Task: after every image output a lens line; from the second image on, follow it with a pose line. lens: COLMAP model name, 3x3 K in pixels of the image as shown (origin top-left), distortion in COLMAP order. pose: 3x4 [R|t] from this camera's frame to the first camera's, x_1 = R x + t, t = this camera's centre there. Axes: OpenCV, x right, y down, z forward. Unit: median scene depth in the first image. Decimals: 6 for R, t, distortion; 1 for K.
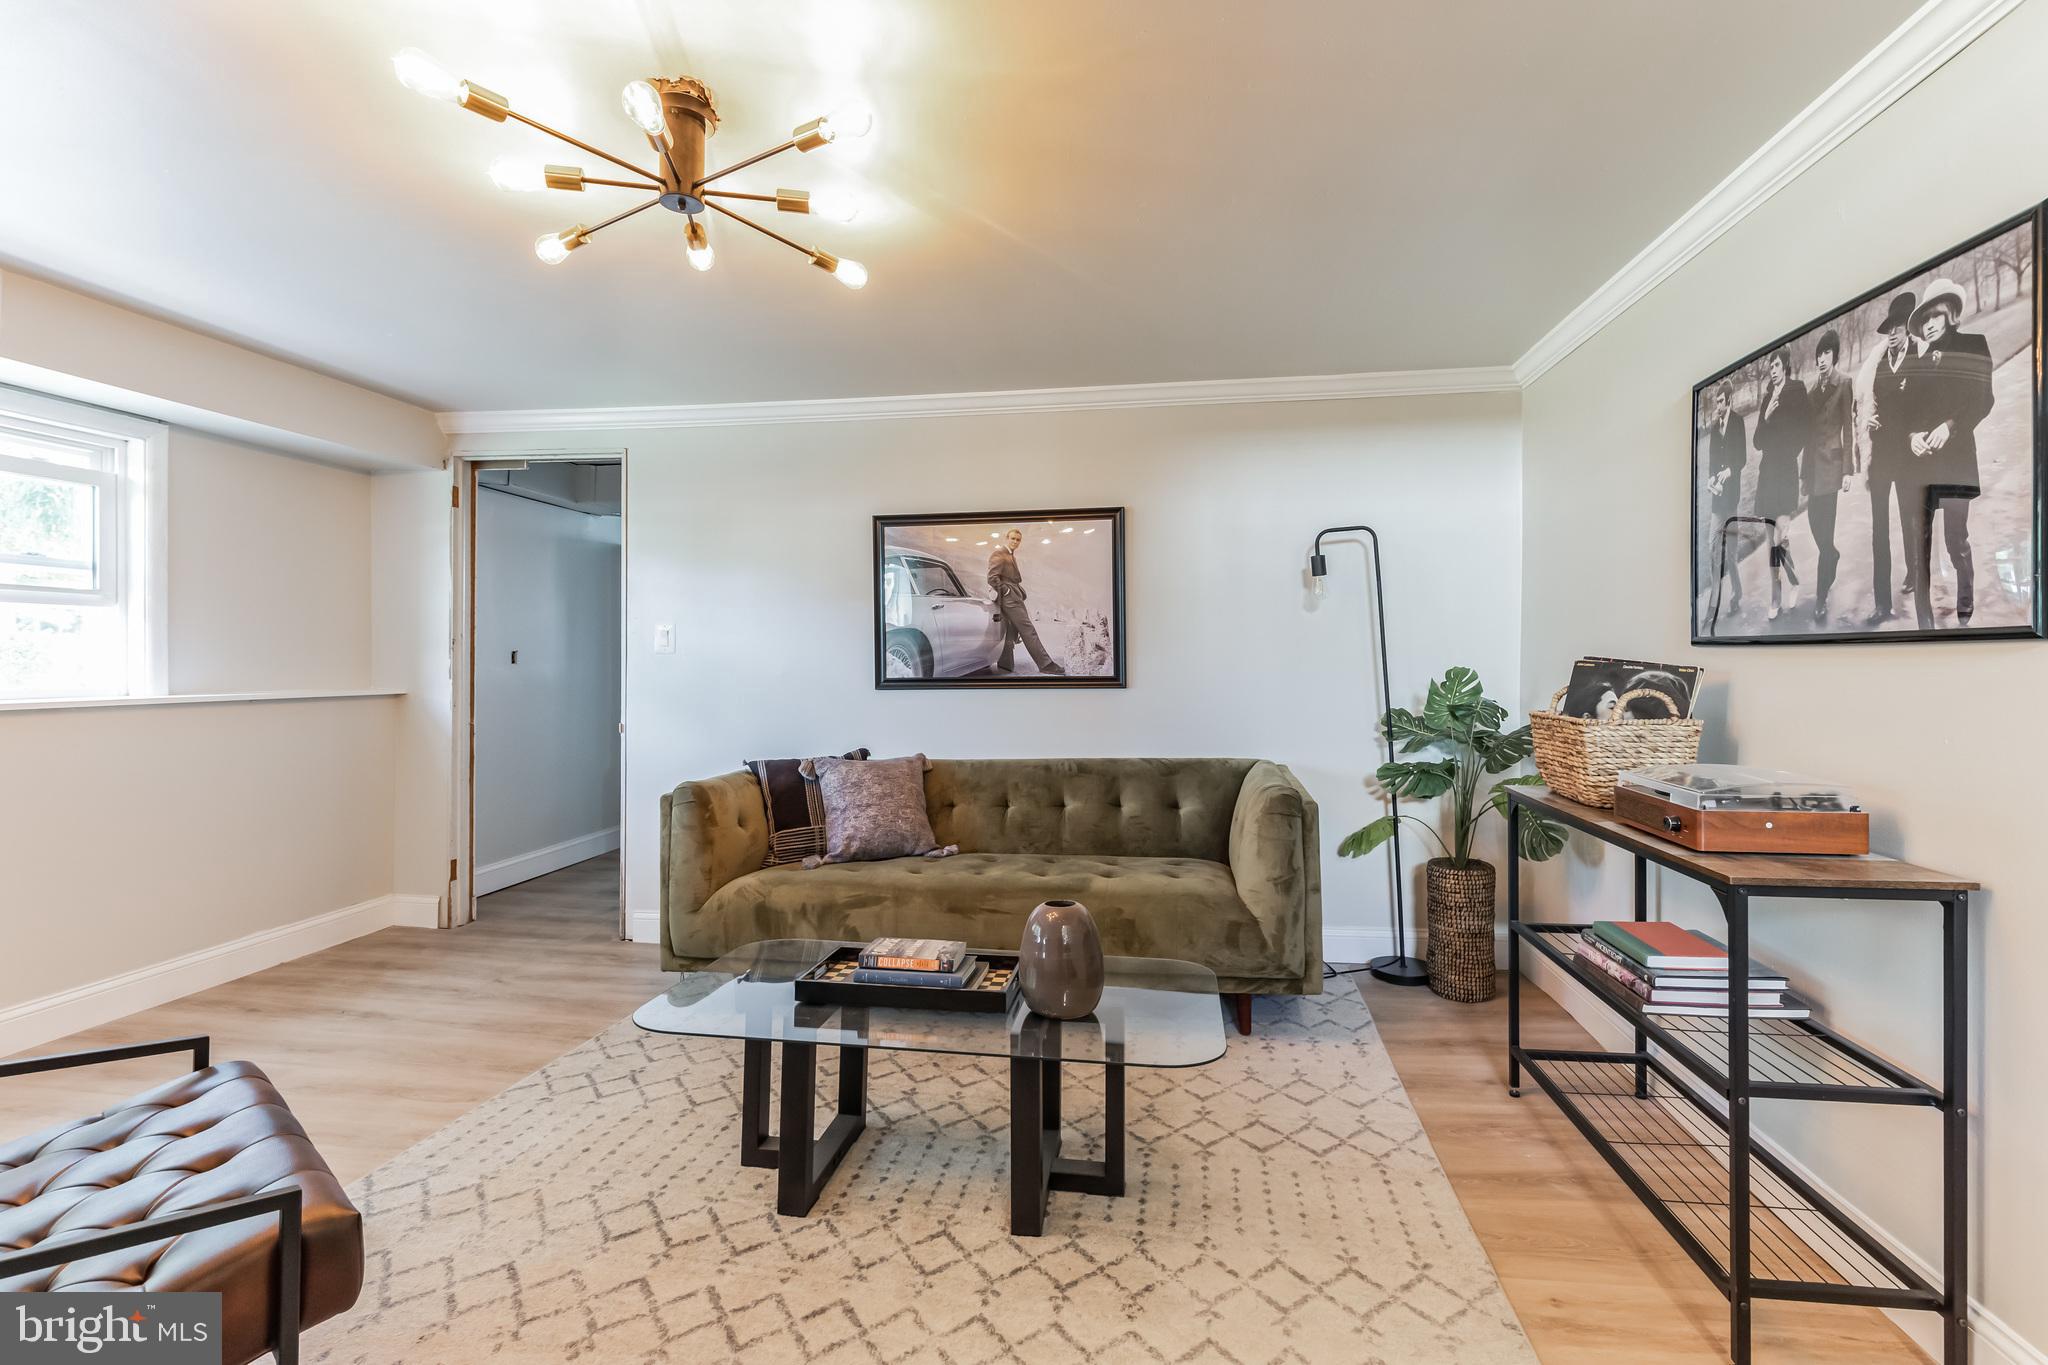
lens RADIAL K [[931.1, 0, 1040.8], [0, 931.1, 658.1], [0, 0, 1]] dist [0.008758, -0.000741]
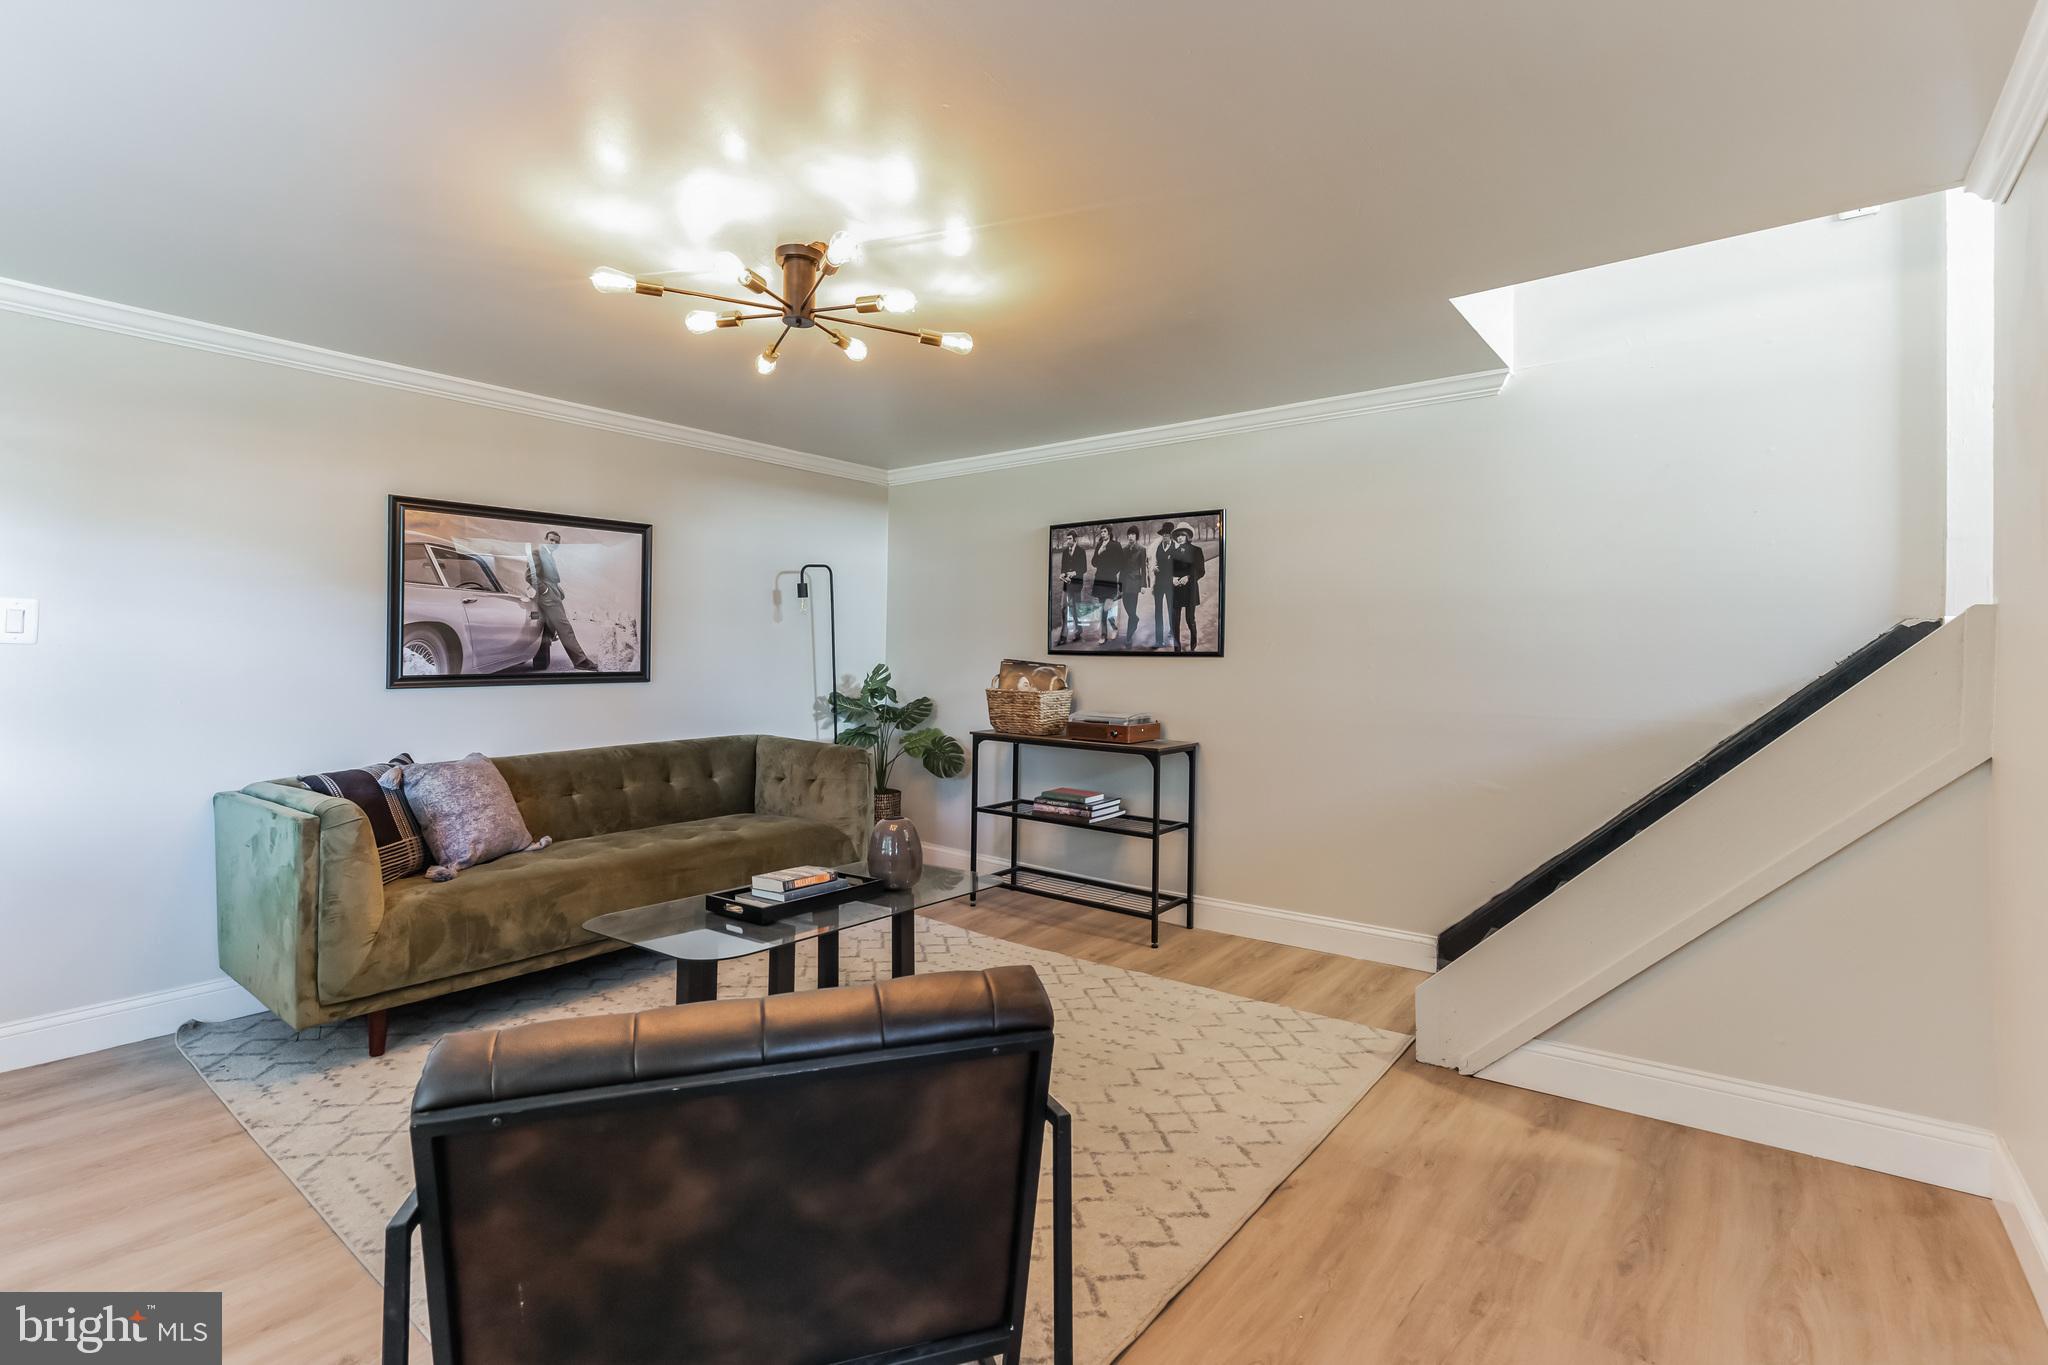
lens RADIAL K [[931.1, 0, 1016.7], [0, 931.1, 635.4], [0, 0, 1]] dist [0.008758, -0.000741]
pose [[0.504756, 0.027003, 0.862840, -1.092002], [-0.011920, 0.999633, -0.024310, -0.004089], [-0.863180, 0.001985, 0.504893, 0.041240]]
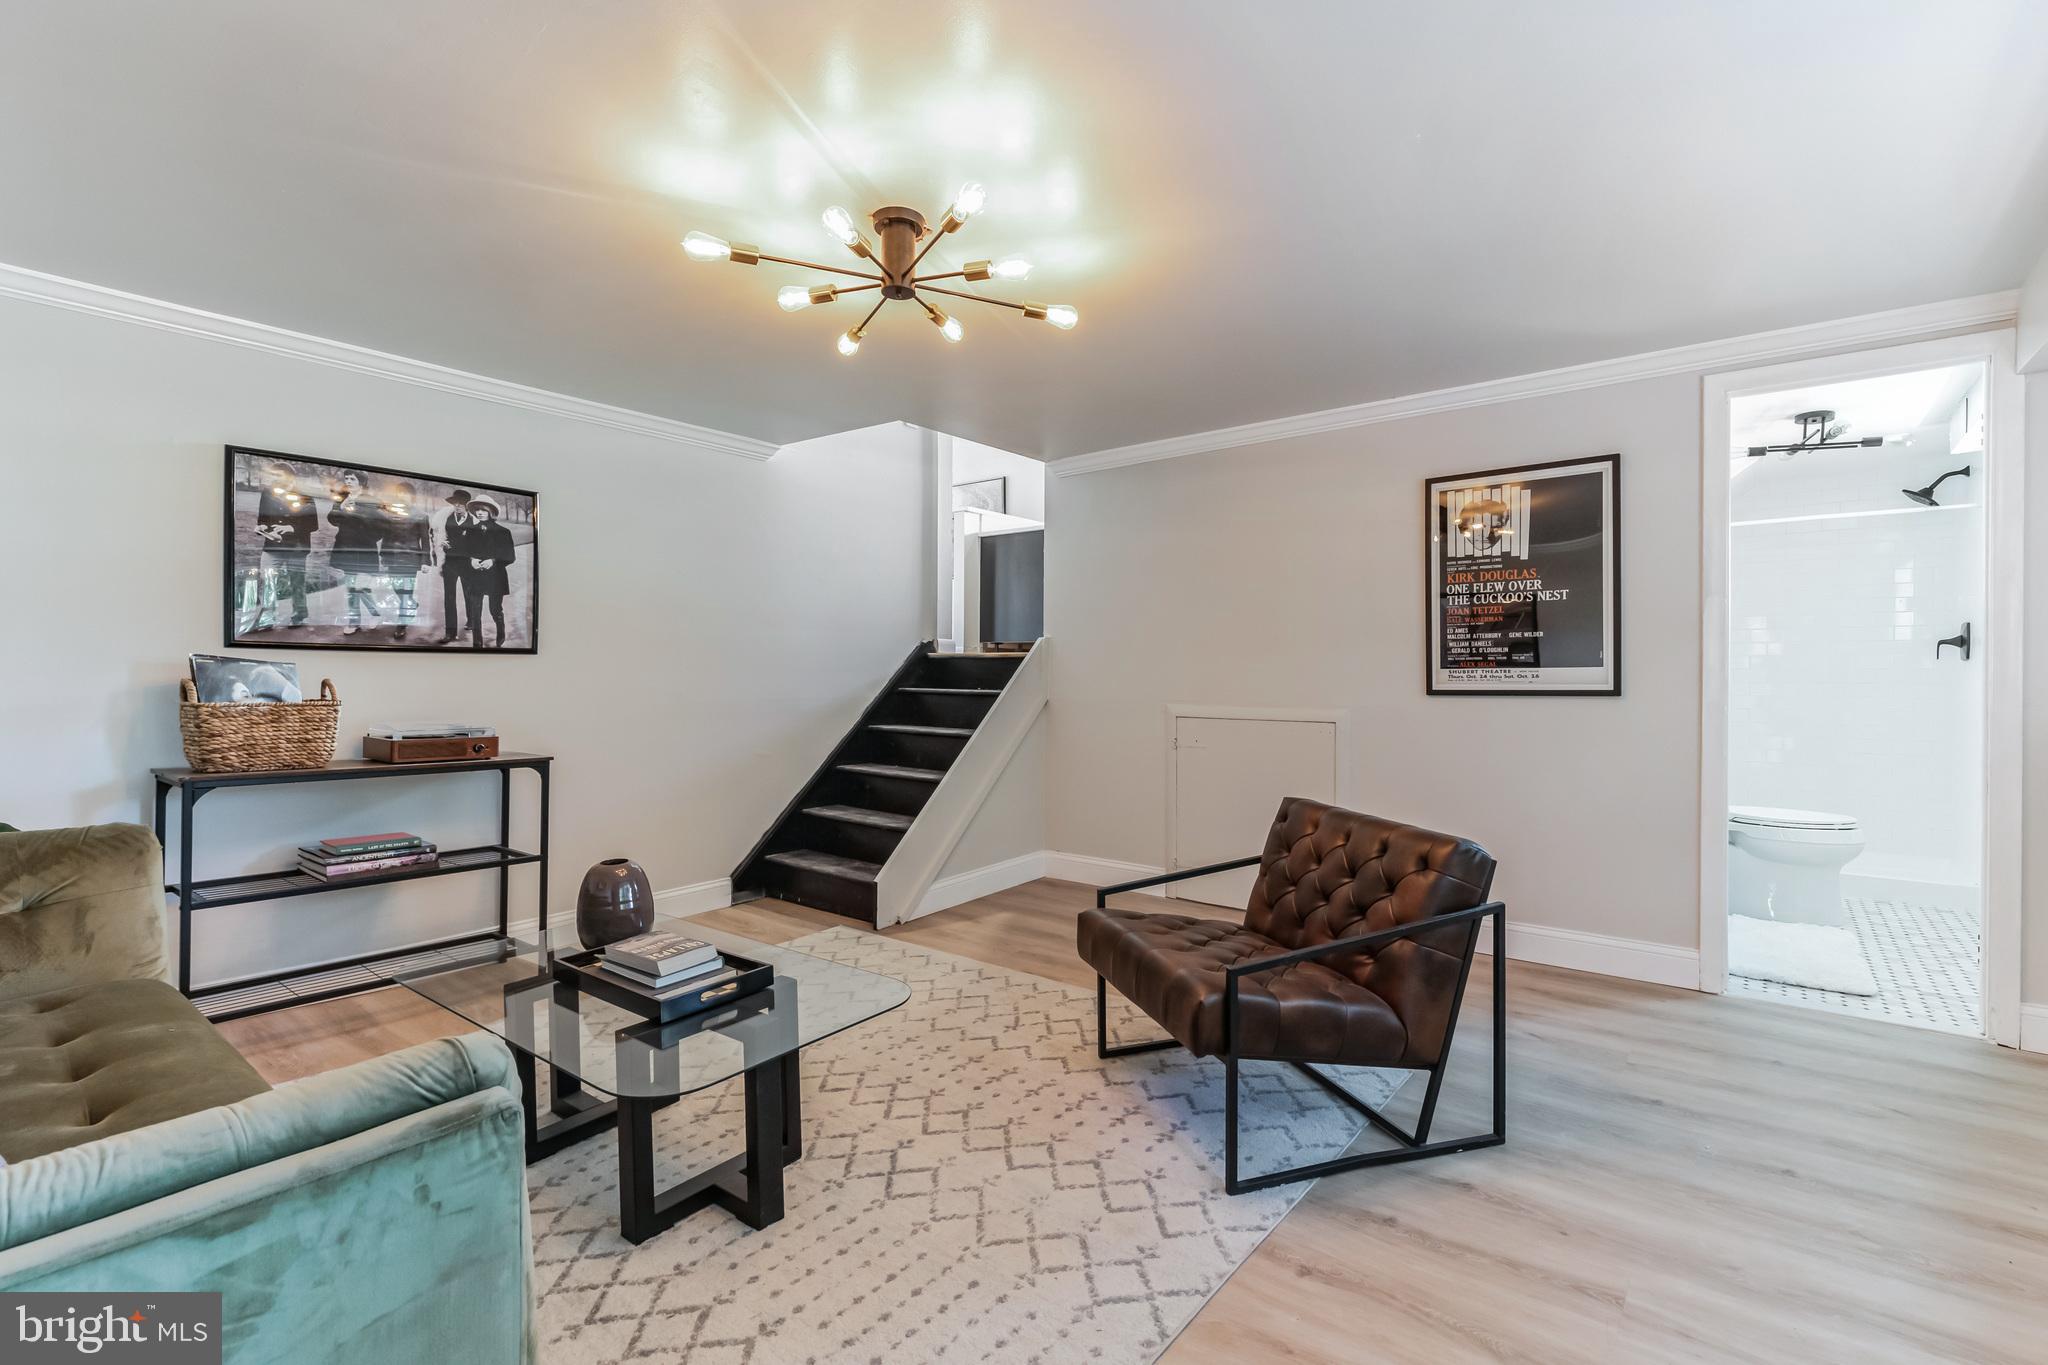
lens RADIAL K [[931.1, 0, 1017.3], [0, 931.1, 681.3], [0, 0, 1]] dist [0.008758, -0.000741]
pose [[-0.854629, -0.004065, 0.519223, -0.922644], [-0.001334, 0.999983, 0.005633, 0.026099], [-0.519237, 0.004122, -0.854620, 1.561107]]
